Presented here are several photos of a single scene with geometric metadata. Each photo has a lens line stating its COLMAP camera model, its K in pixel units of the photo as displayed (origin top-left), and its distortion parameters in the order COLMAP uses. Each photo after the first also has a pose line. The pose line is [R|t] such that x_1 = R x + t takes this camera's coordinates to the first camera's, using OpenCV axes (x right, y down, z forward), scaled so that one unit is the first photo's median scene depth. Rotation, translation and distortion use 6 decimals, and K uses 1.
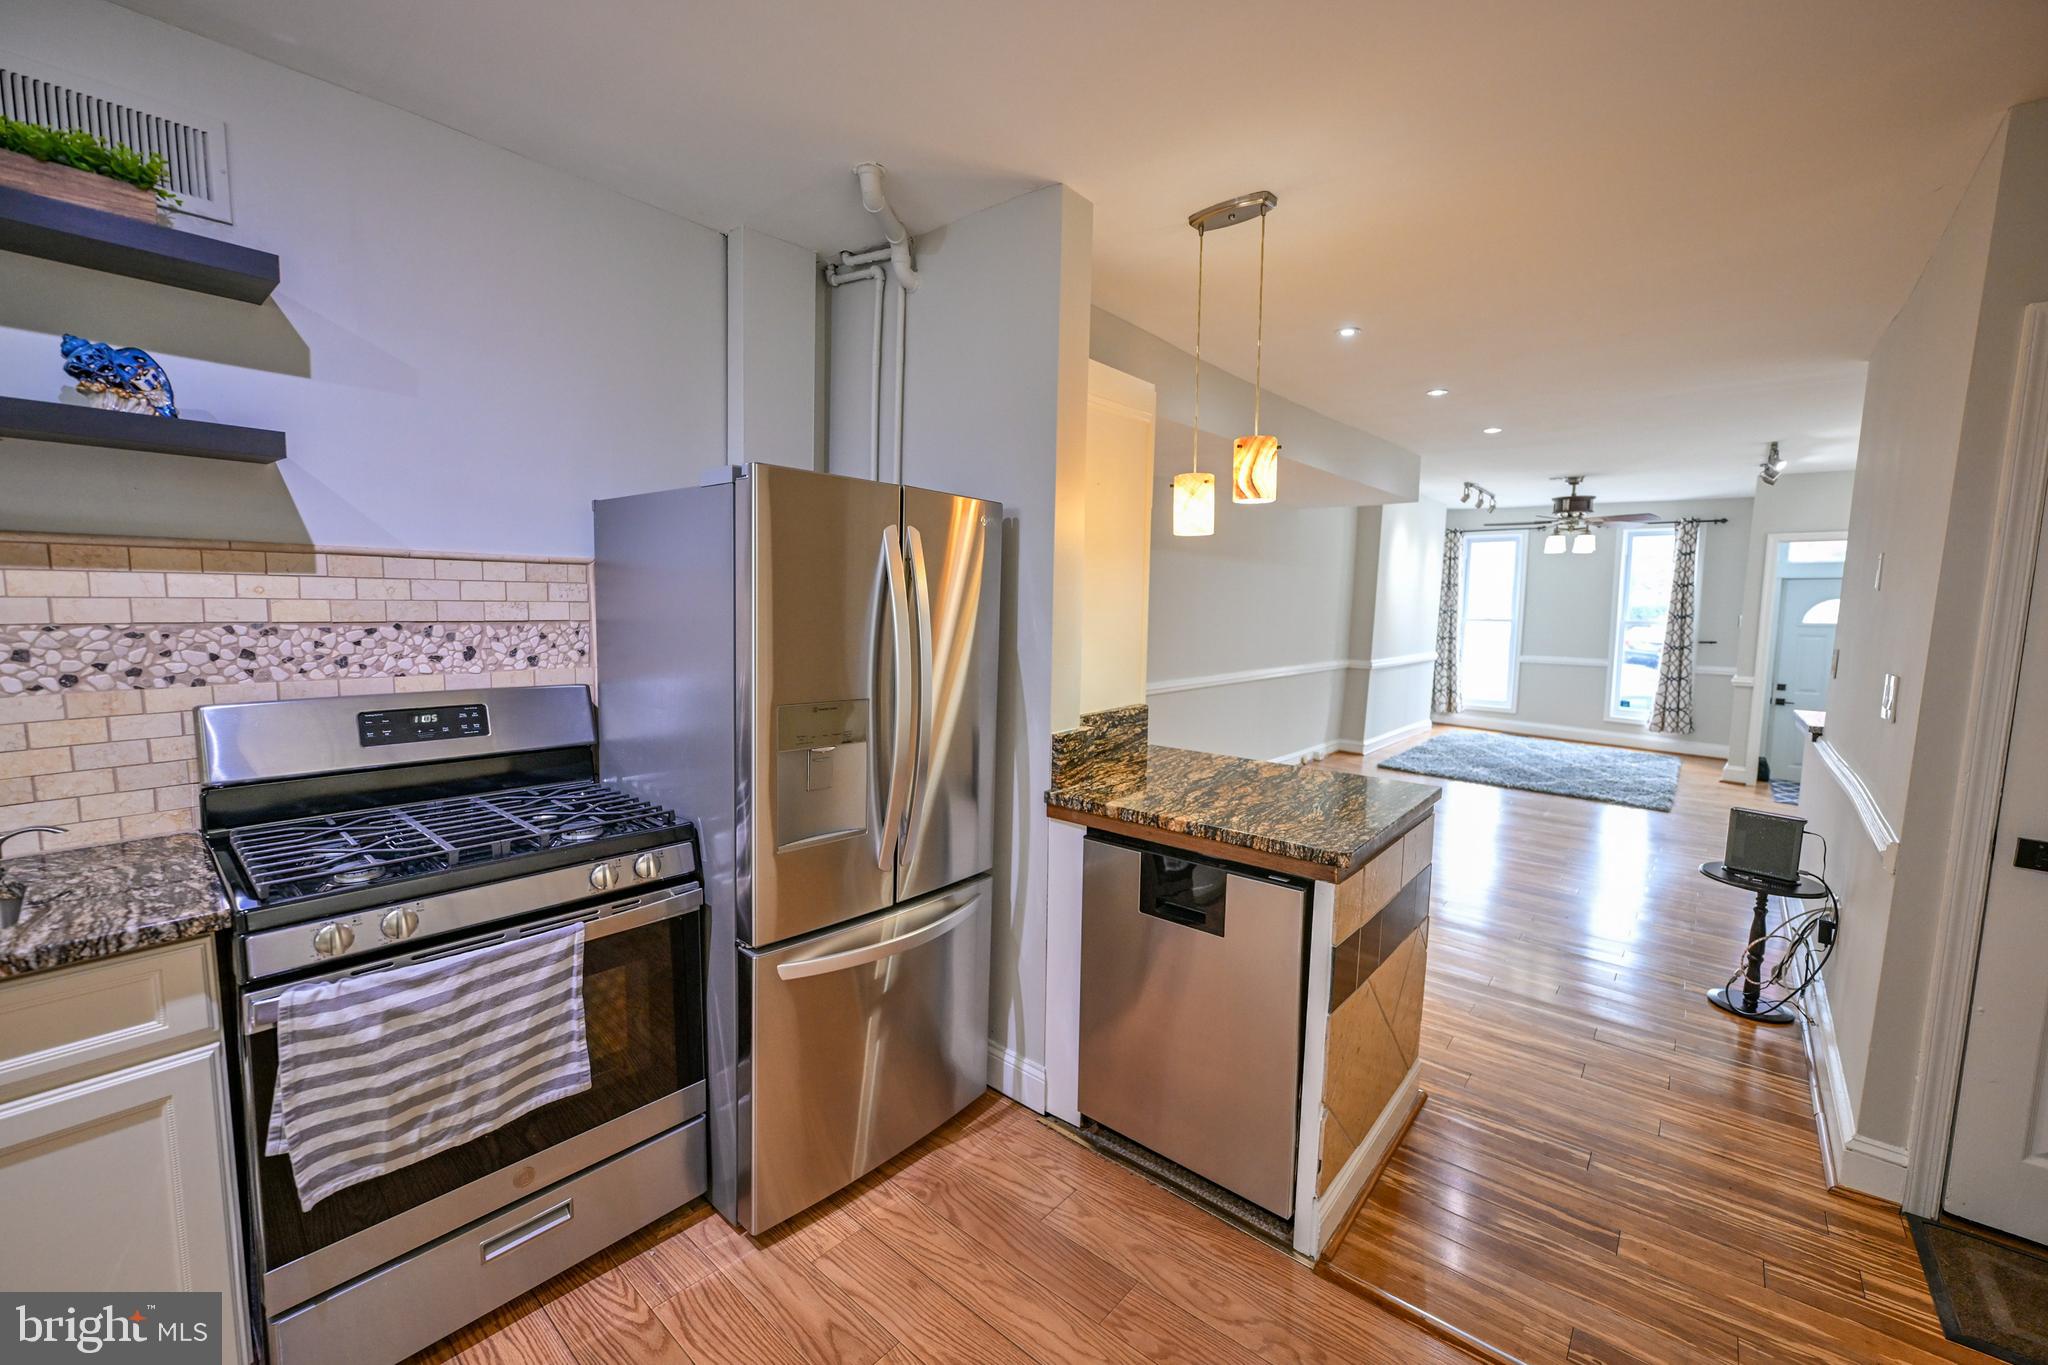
lens RADIAL K [[815.3, 0, 1026.8], [0, 815.3, 677.0], [0, 0, 1]] dist [0.000074, -0.000248]
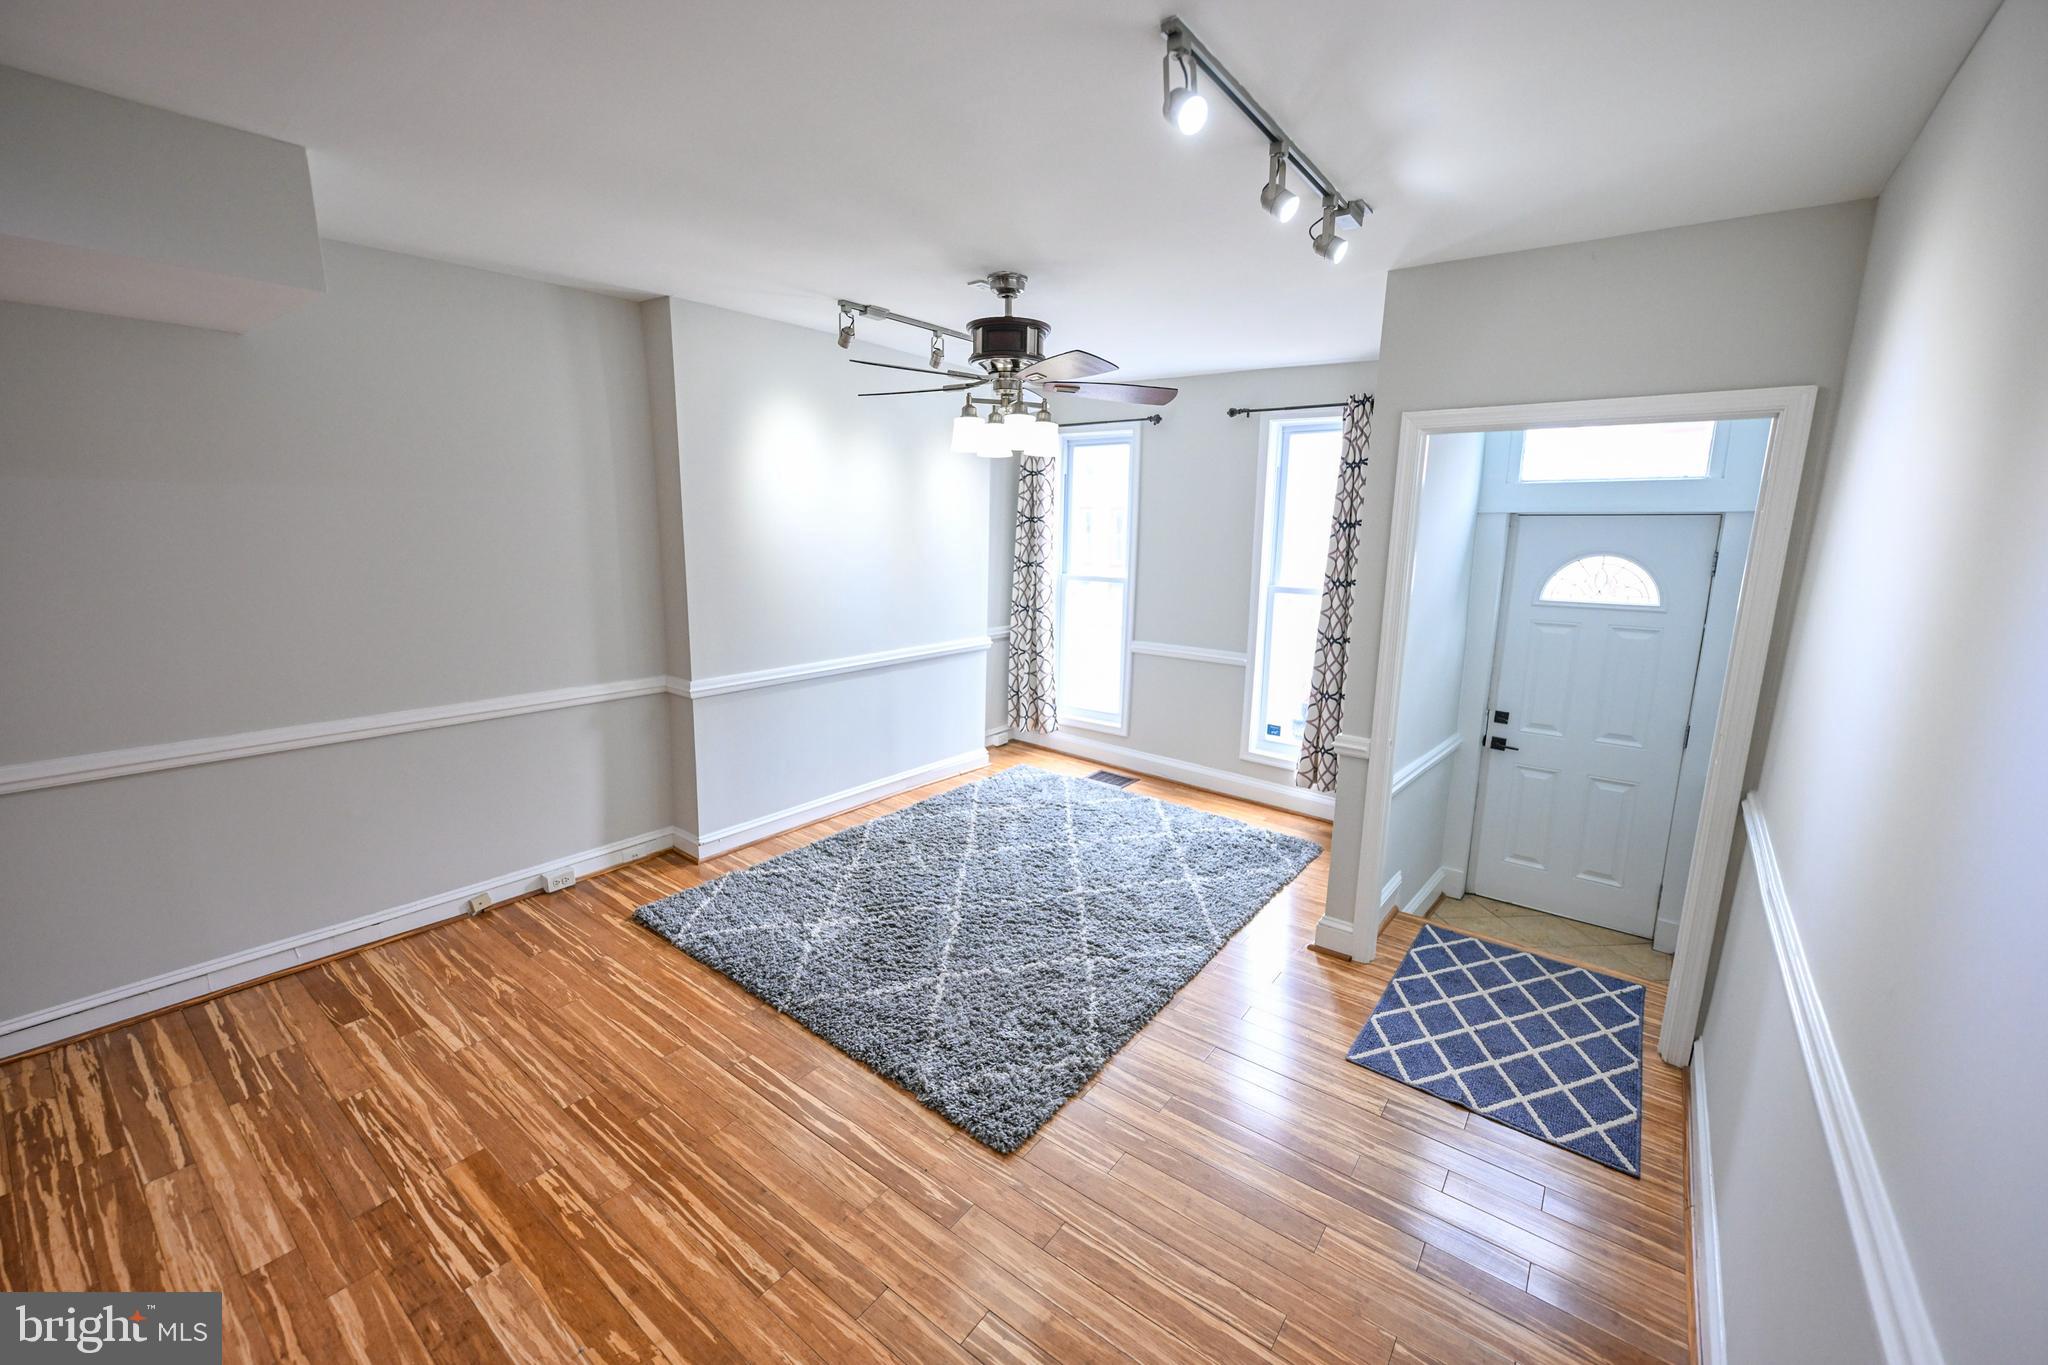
lens RADIAL K [[815.3, 0, 1019.4], [0, 815.3, 685.0], [0, 0, 1]] dist [0.000074, -0.000248]
pose [[0.998014, -0.009748, 0.062227, 0.553436], [0.003202, 0.994527, 0.104435, -0.064097], [-0.062905, -0.104028, 0.992583, 0.468476]]
